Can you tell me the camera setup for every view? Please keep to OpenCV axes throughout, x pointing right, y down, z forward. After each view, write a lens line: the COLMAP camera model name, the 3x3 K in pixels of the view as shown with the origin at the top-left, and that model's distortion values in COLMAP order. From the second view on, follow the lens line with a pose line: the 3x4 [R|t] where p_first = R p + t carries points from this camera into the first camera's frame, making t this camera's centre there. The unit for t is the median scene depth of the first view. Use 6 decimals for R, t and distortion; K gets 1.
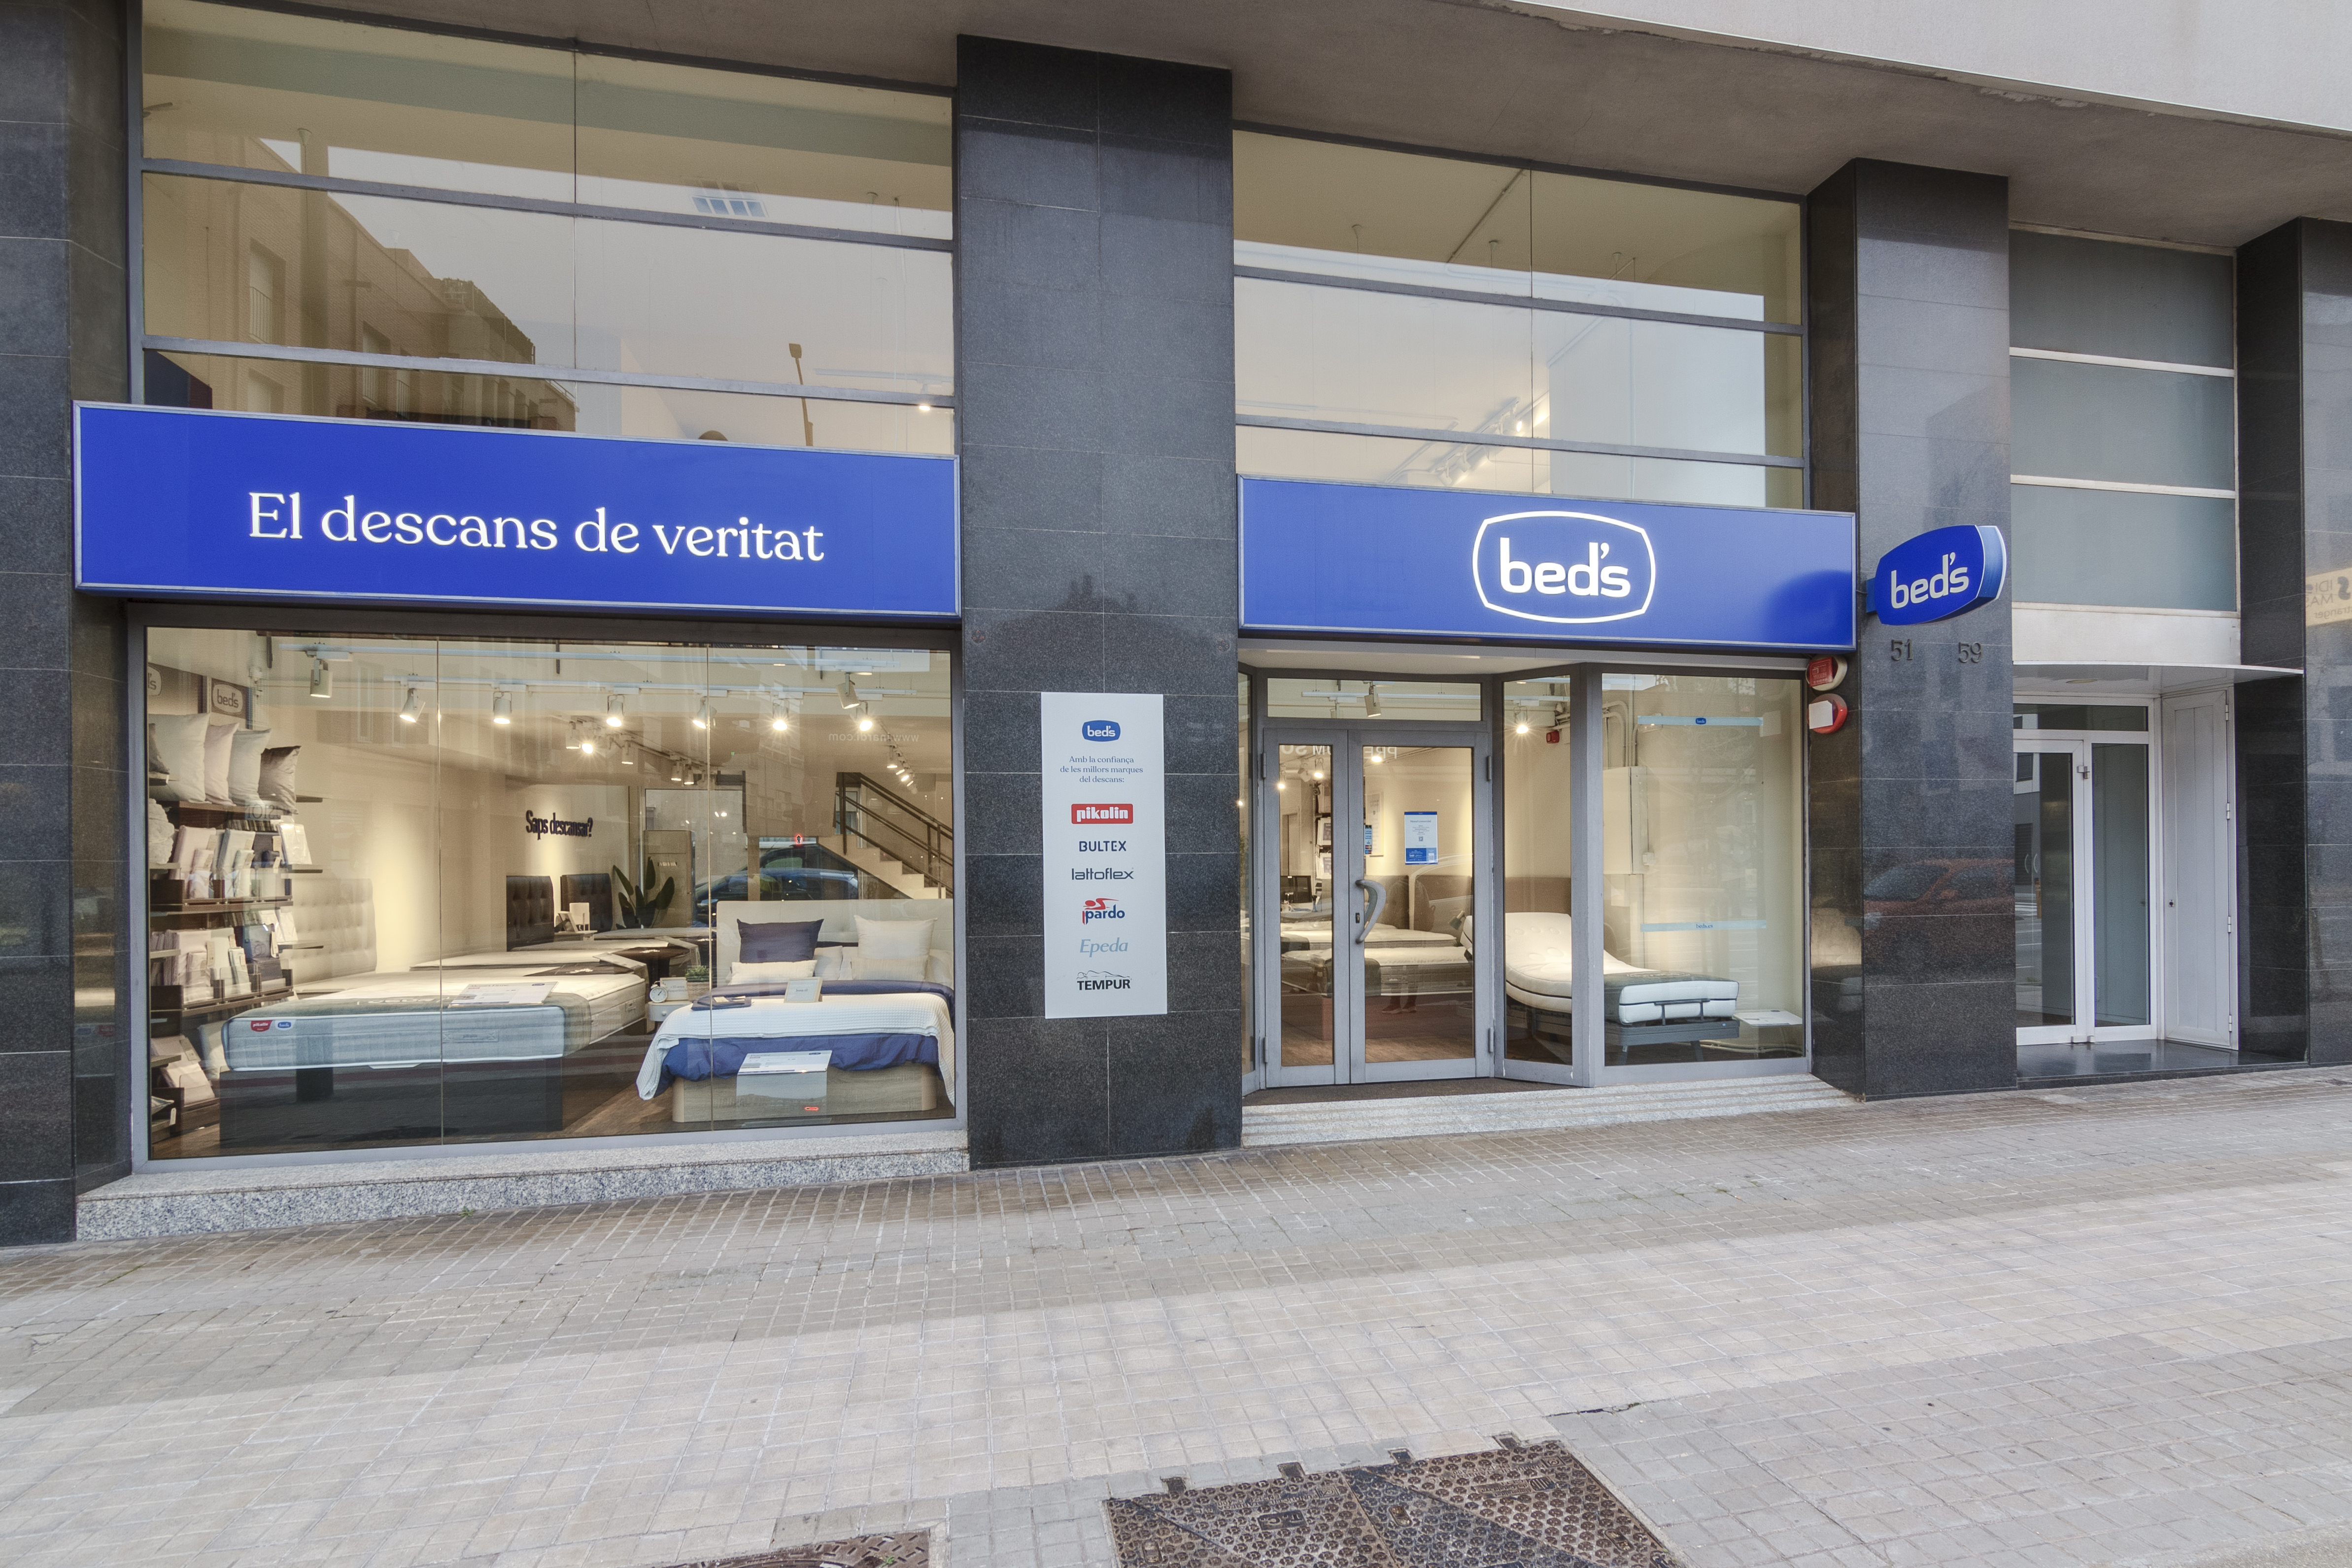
lens RADIAL K [[1237.2, 0, 1181.7], [0, 1237.2, 869.5], [0, 0, 1]] dist [-0.000955, -0.000307]
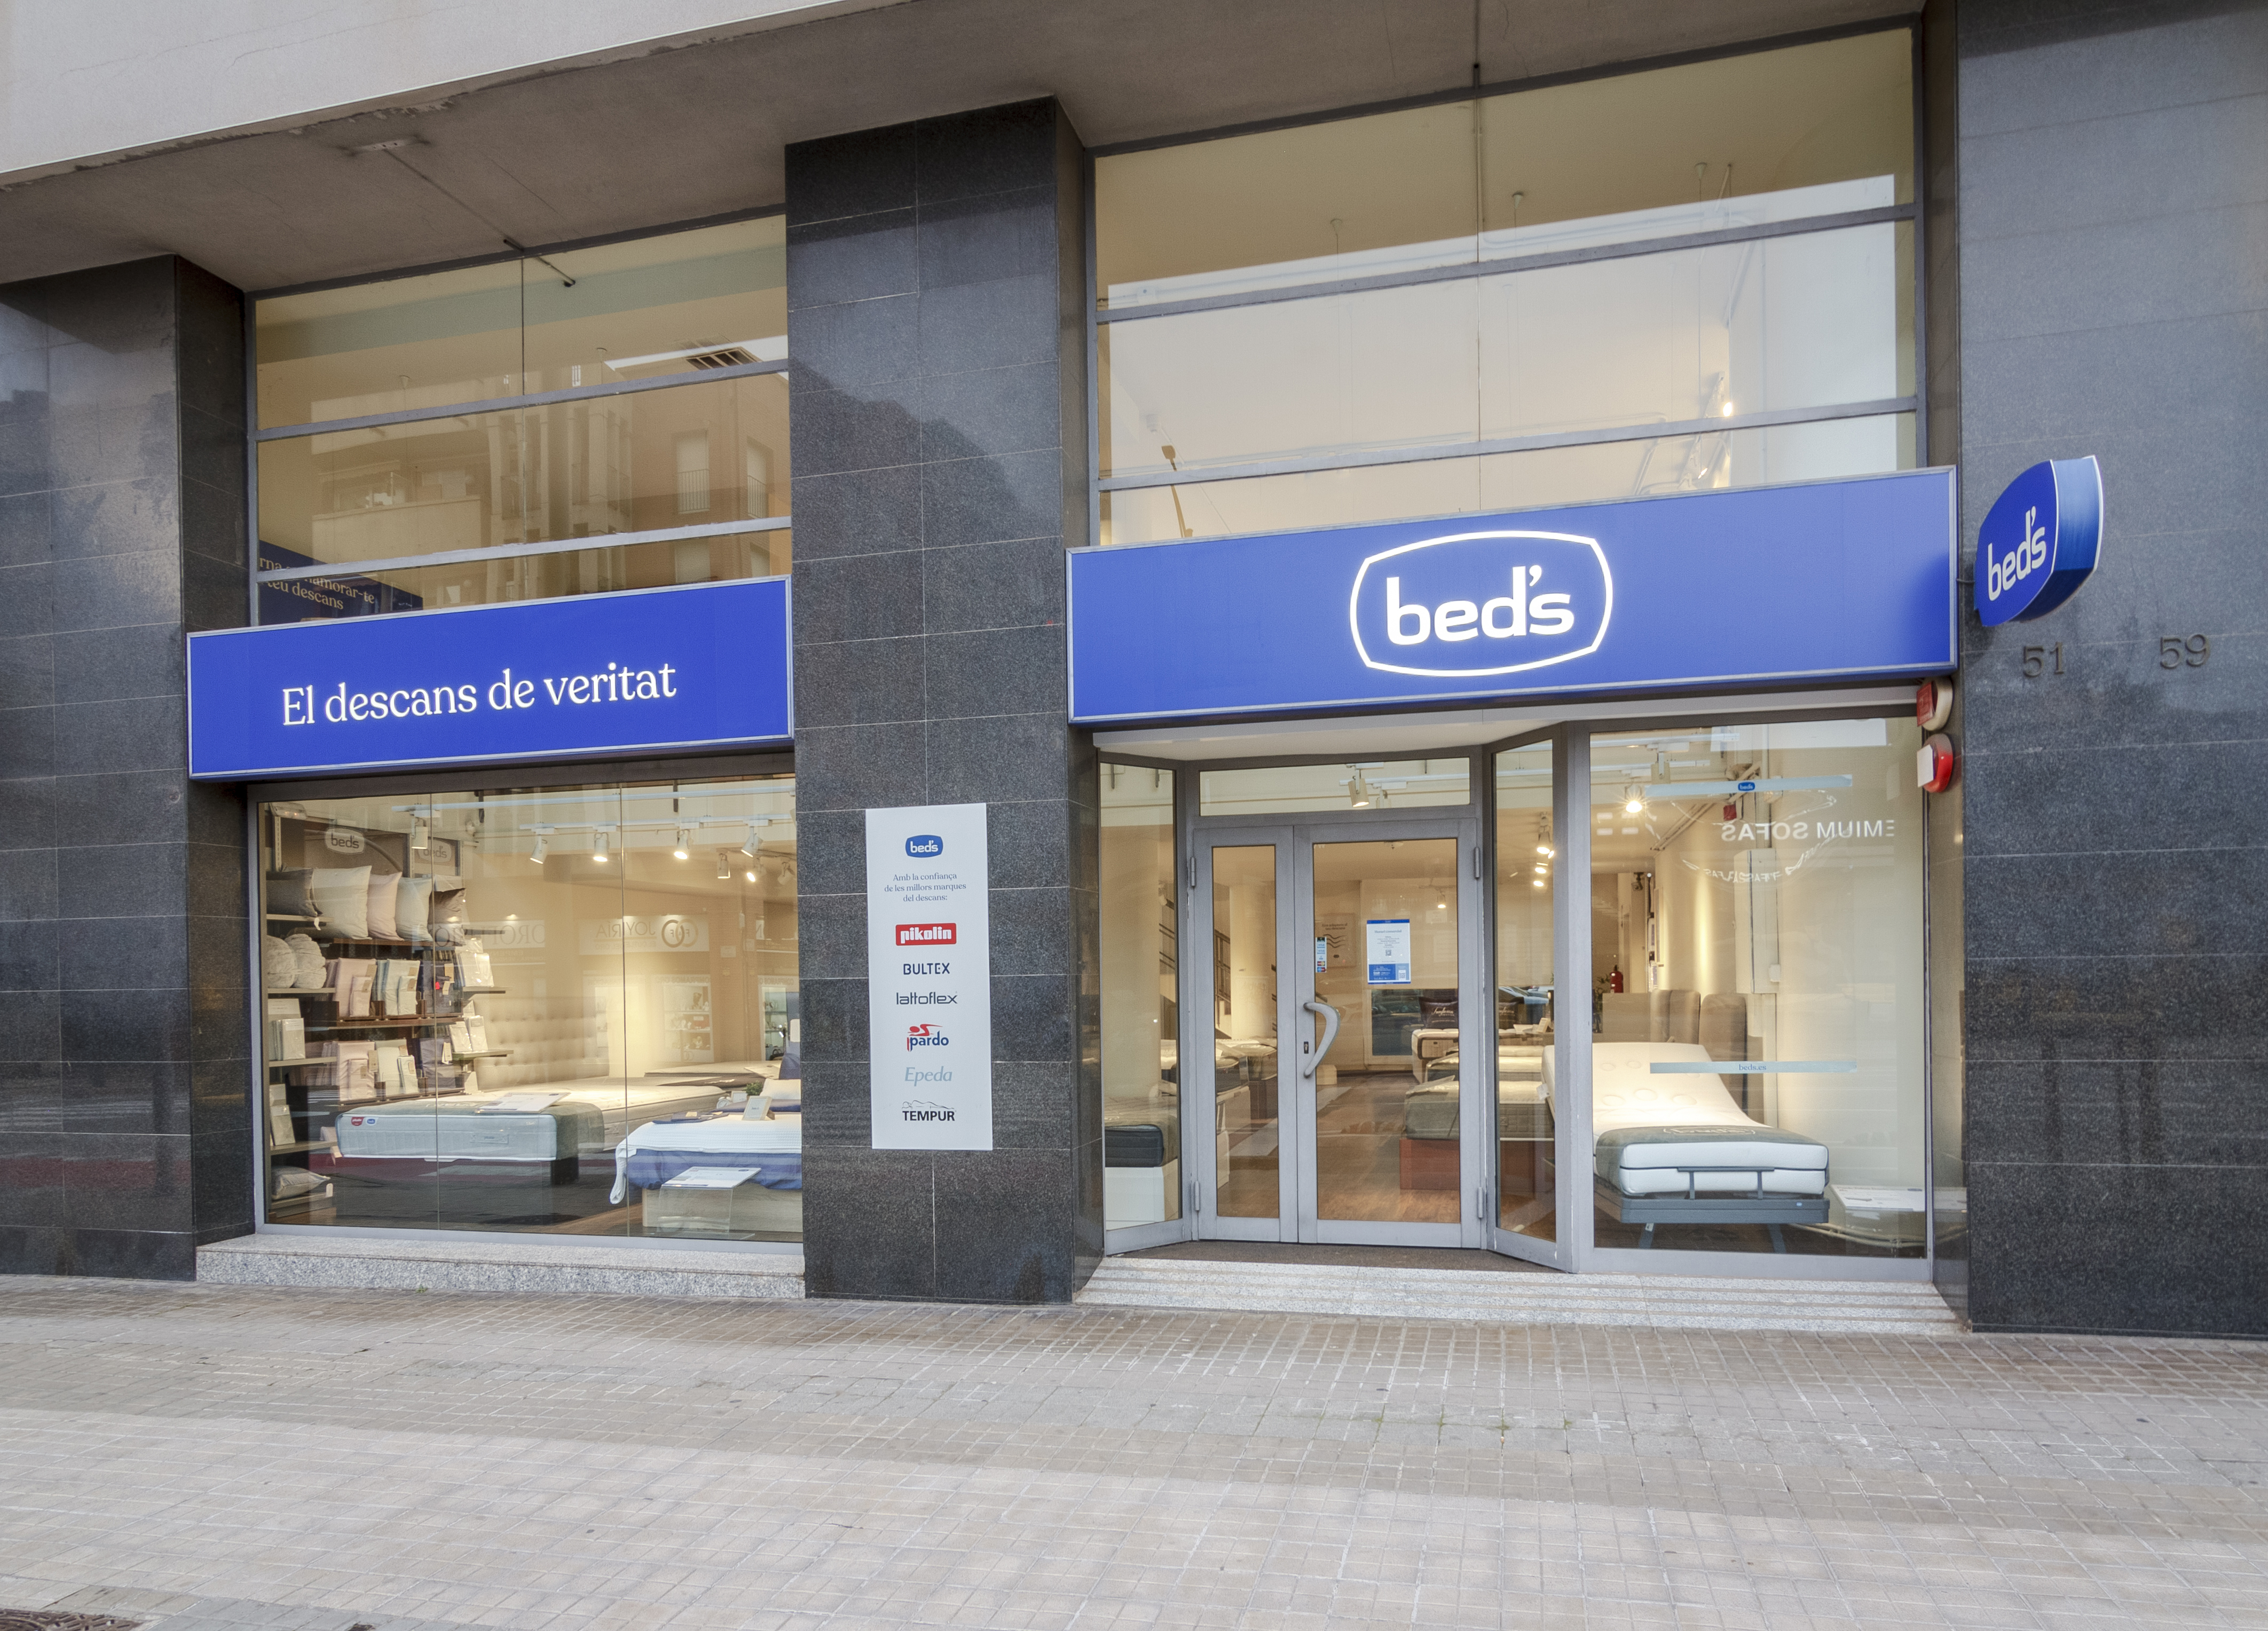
lens RADIAL K [[1310.5, 0, 1131.6], [0, 1310.5, 992.8], [0, 0, 1]] dist [-0.001122, -0.000108]
pose [[0.898275, -0.000235, -0.439434, 0.512744], [0.005737, 0.999921, 0.011194, -0.010745], [0.439396, -0.012576, 0.898205, 0.172163]]
